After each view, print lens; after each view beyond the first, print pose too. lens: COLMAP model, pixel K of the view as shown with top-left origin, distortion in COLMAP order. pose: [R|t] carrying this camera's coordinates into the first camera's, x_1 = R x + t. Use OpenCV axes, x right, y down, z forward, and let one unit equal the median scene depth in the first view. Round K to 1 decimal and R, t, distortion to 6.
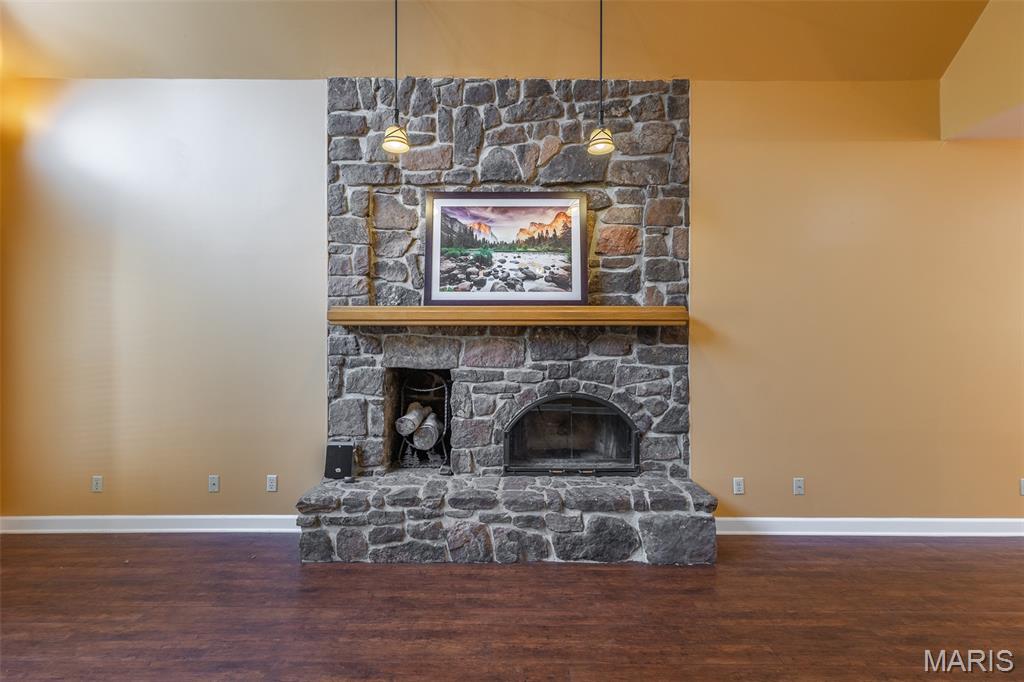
lens RADIAL K [[450.6, 0, 509.5], [0, 450.6, 335.5], [0, 0, 1]] dist [0.007411, 0.000170]
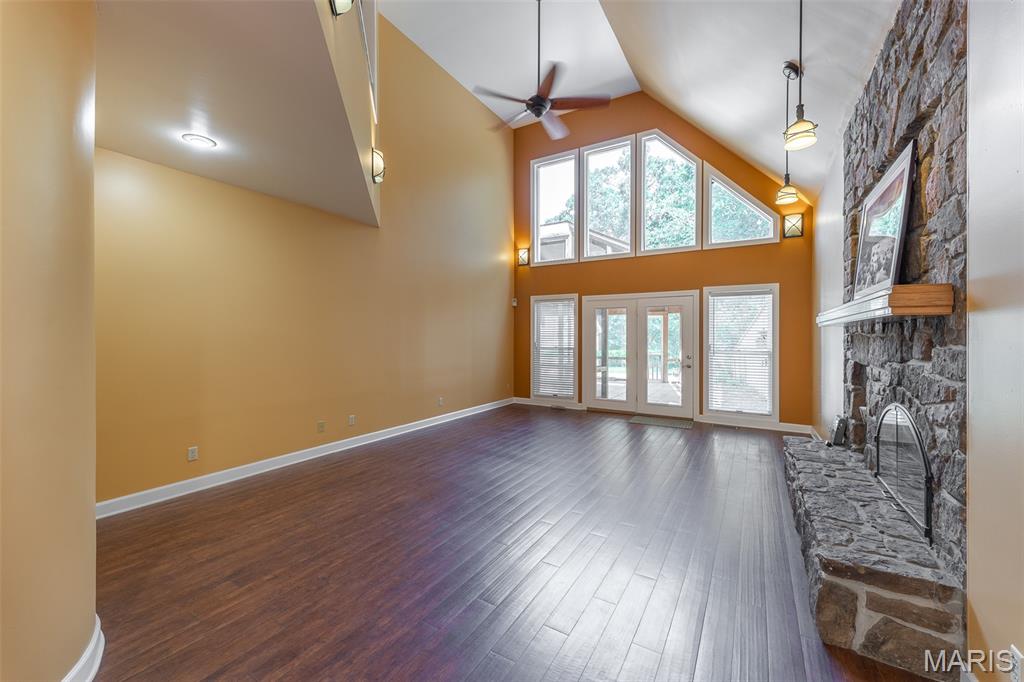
lens RADIAL K [[410.0, 0, 511.9], [0, 410.0, 339.2], [0, 0, 1]] dist [0.014049, -0.000859]
pose [[-0.495296, 0.003116, -0.868719, 1.105252], [-0.000509, 0.999992, 0.003878, 0.009587], [0.868724, 0.002363, -0.495290, 0.759908]]
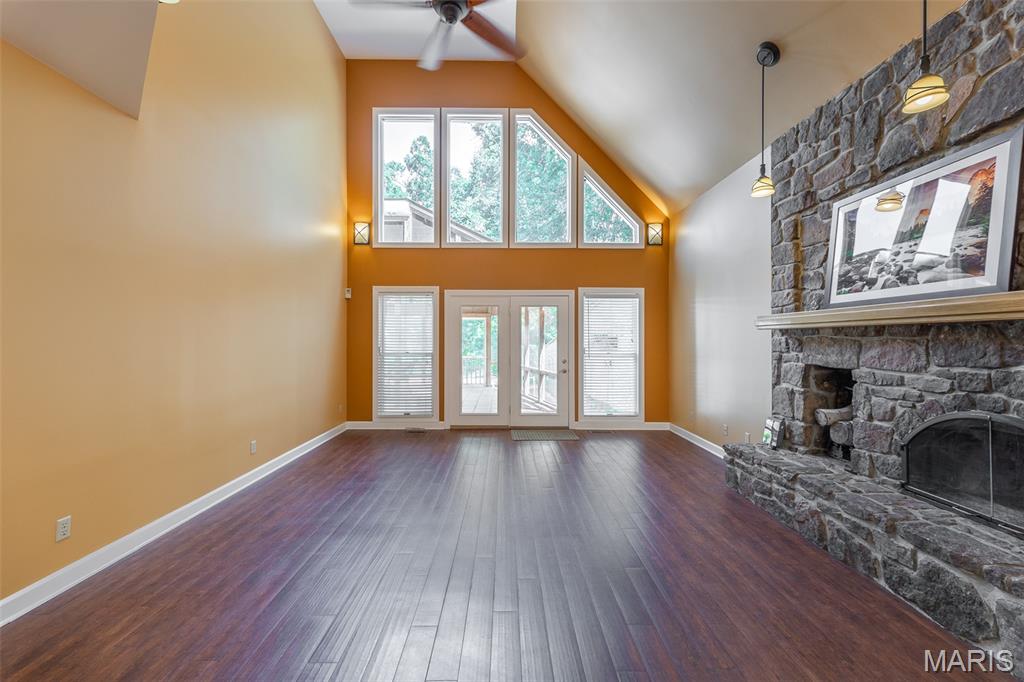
lens RADIAL K [[410.0, 0, 516.3], [0, 410.0, 338.6], [0, 0, 1]] dist [0.014049, -0.000859]
pose [[0.030505, -0.004132, -0.999526, 0.785467], [0.001545, 0.999990, -0.004087, 0.007545], [0.999533, -0.001420, 0.030511, 0.211495]]
